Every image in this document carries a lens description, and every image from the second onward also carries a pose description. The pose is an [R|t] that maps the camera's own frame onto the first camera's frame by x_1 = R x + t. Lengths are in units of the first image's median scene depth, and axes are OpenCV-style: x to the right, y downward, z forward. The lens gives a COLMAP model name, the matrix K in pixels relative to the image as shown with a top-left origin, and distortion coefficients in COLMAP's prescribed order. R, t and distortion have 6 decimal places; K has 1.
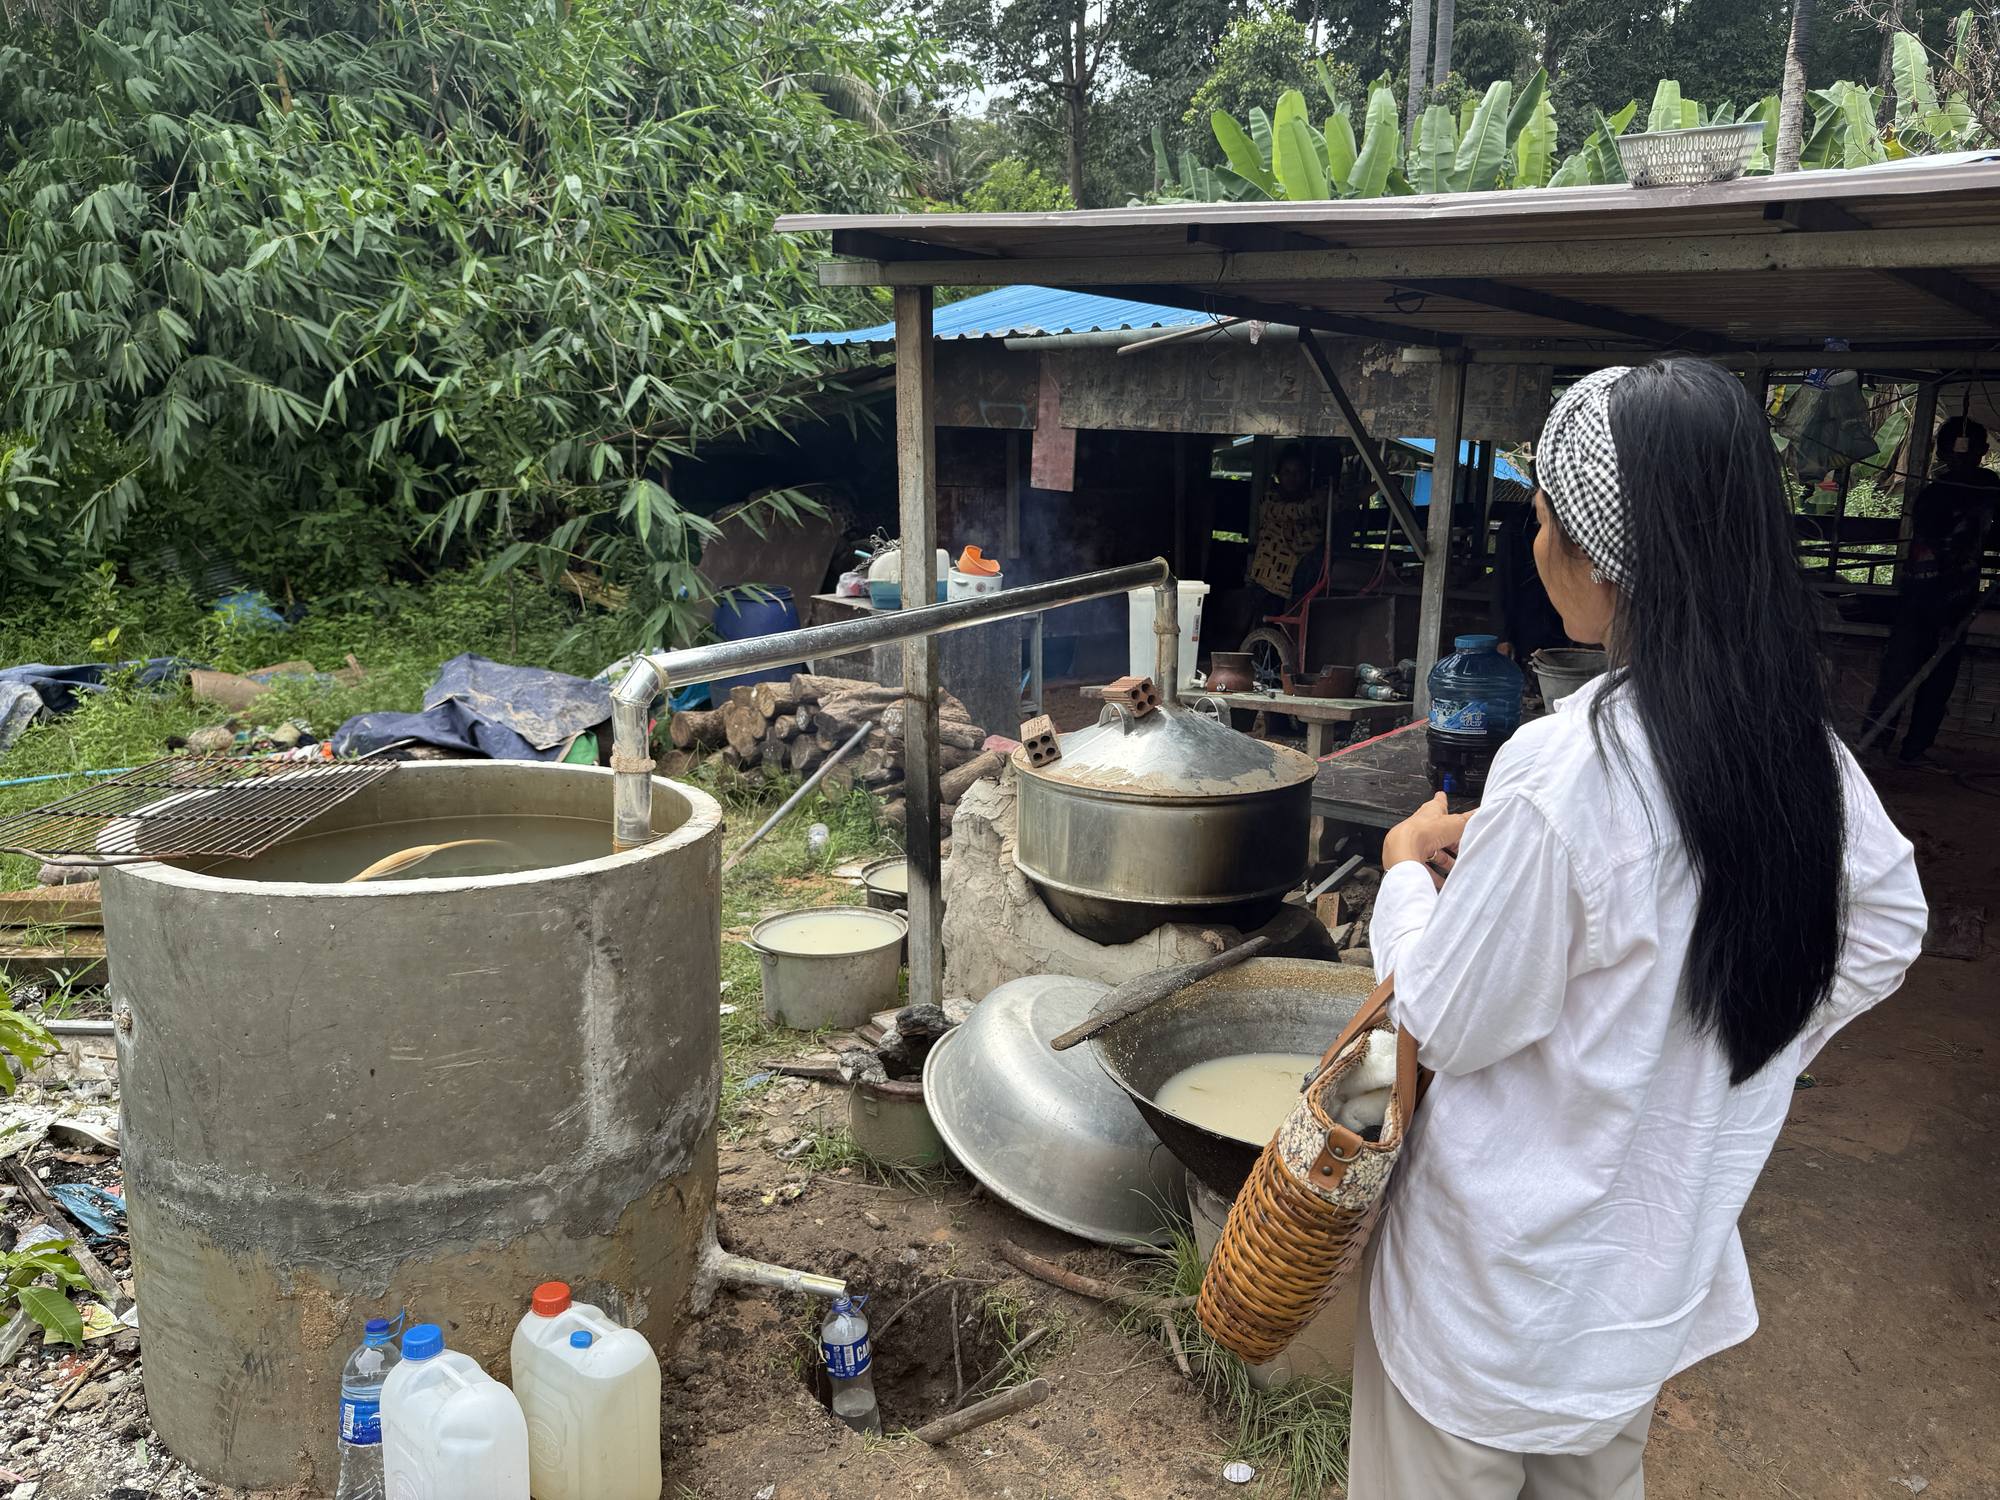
lens RADIAL K [[1448.7, 0, 1000.0], [0, 1448.7, 750.0], [0, 0, 1]] dist [-0.002307, 0.003531]
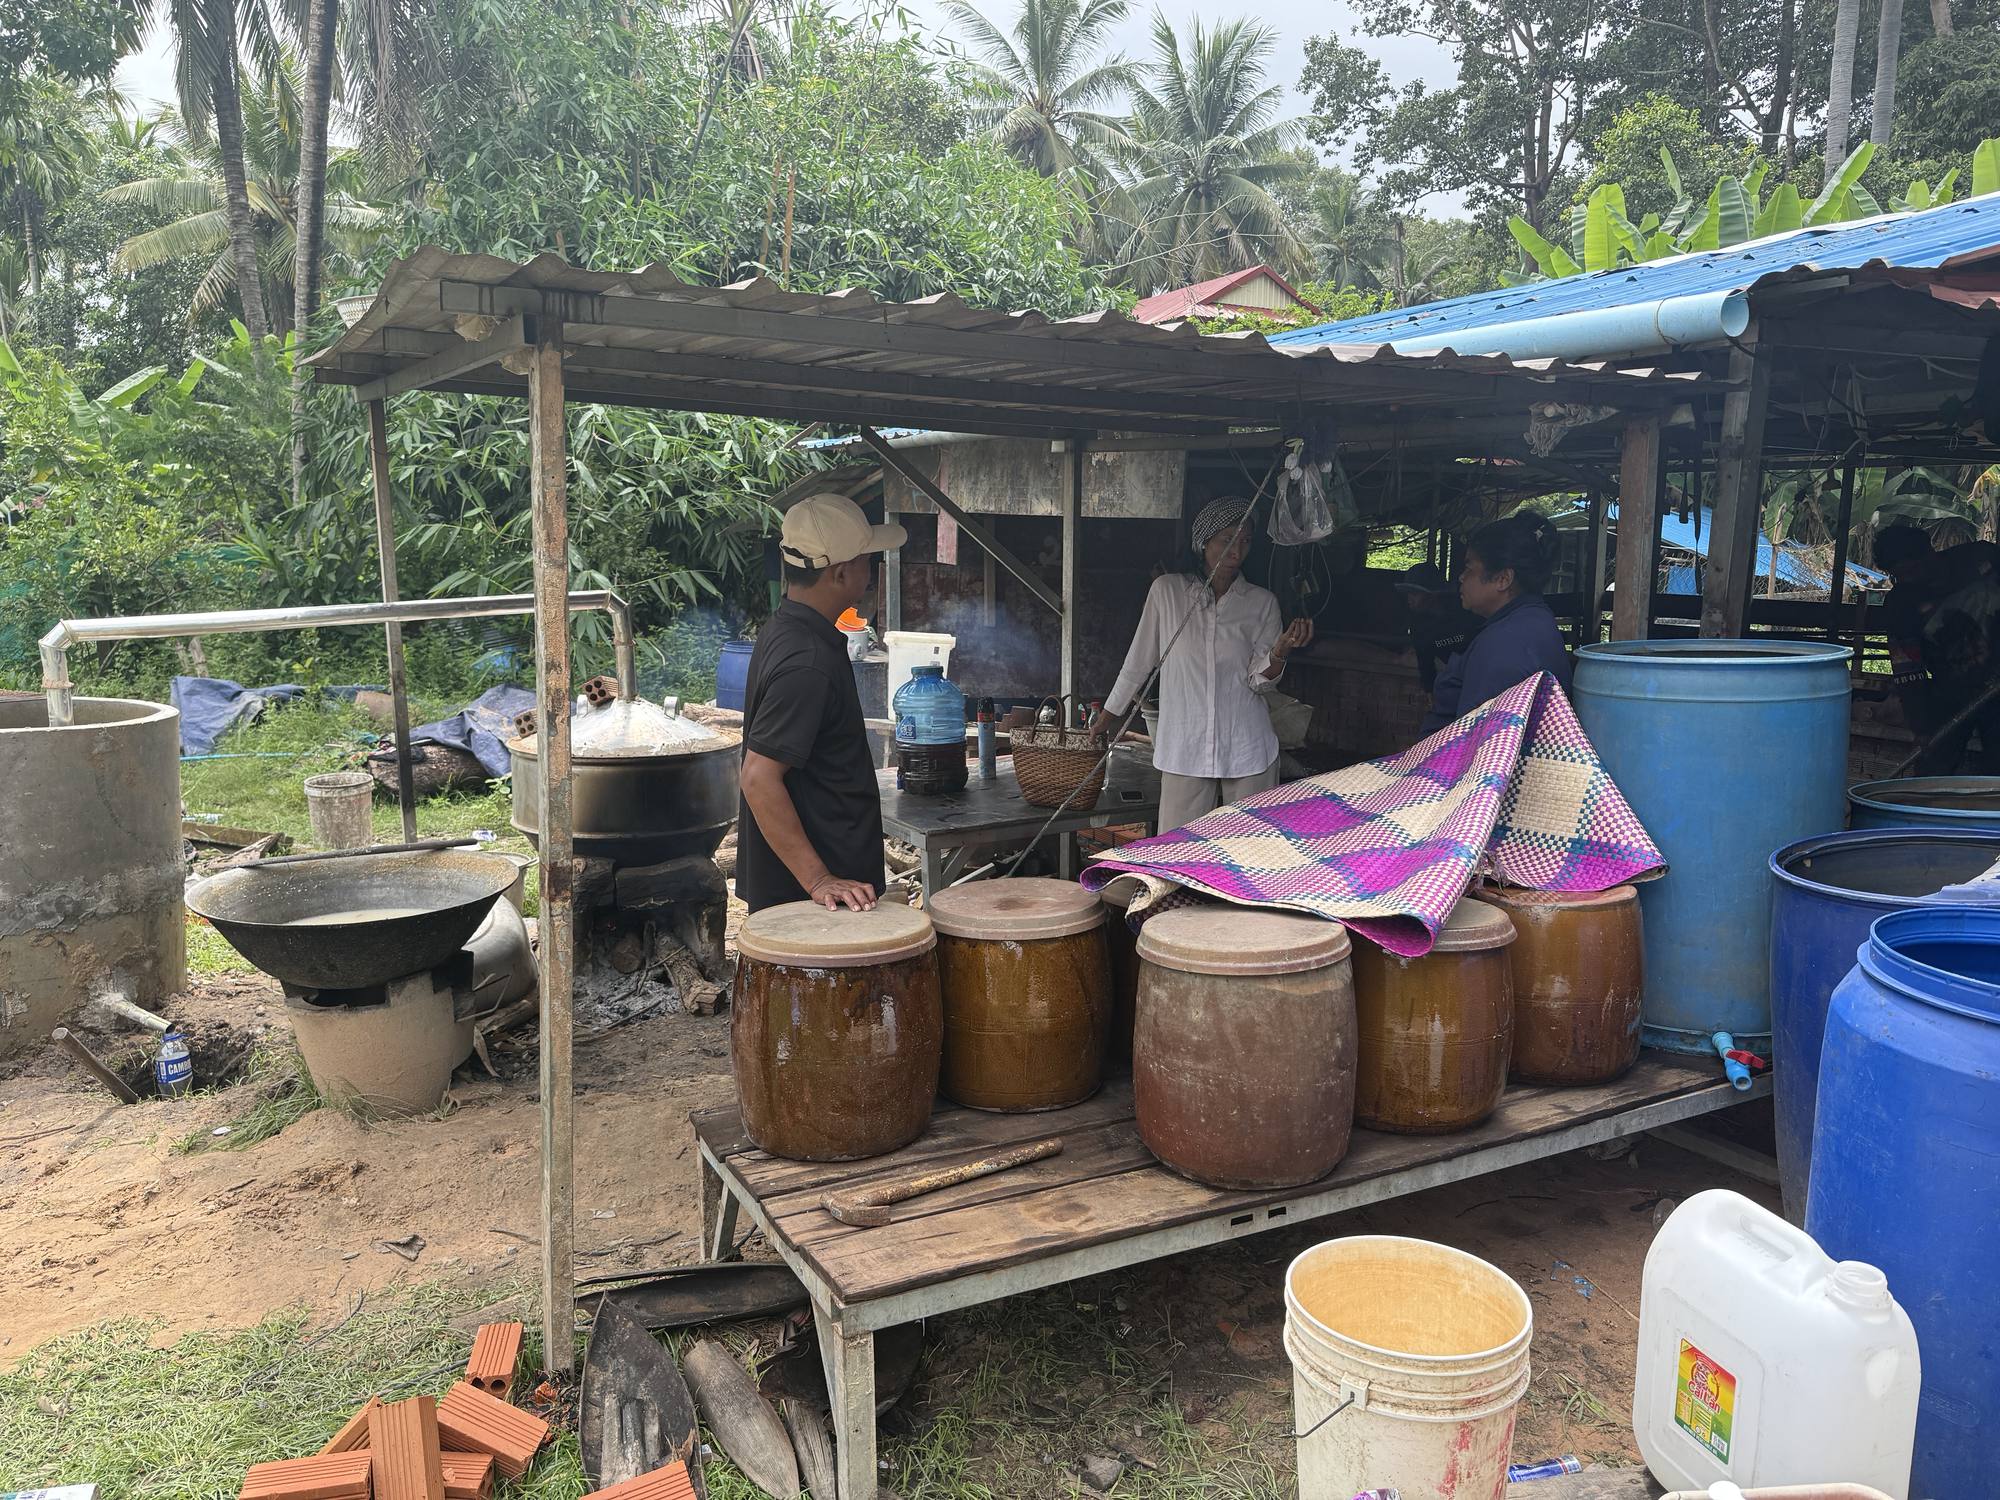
lens RADIAL K [[1448.7, 0, 1000.0], [0, 1448.7, 750.0], [0, 0, 1]] dist [-0.002307, 0.003531]
pose [[0.940777, 0.047932, -0.335620, 0.356528], [-0.071452, 0.995752, -0.058076, 0.027523], [0.331411, 0.078617, 0.940205, -0.064830]]
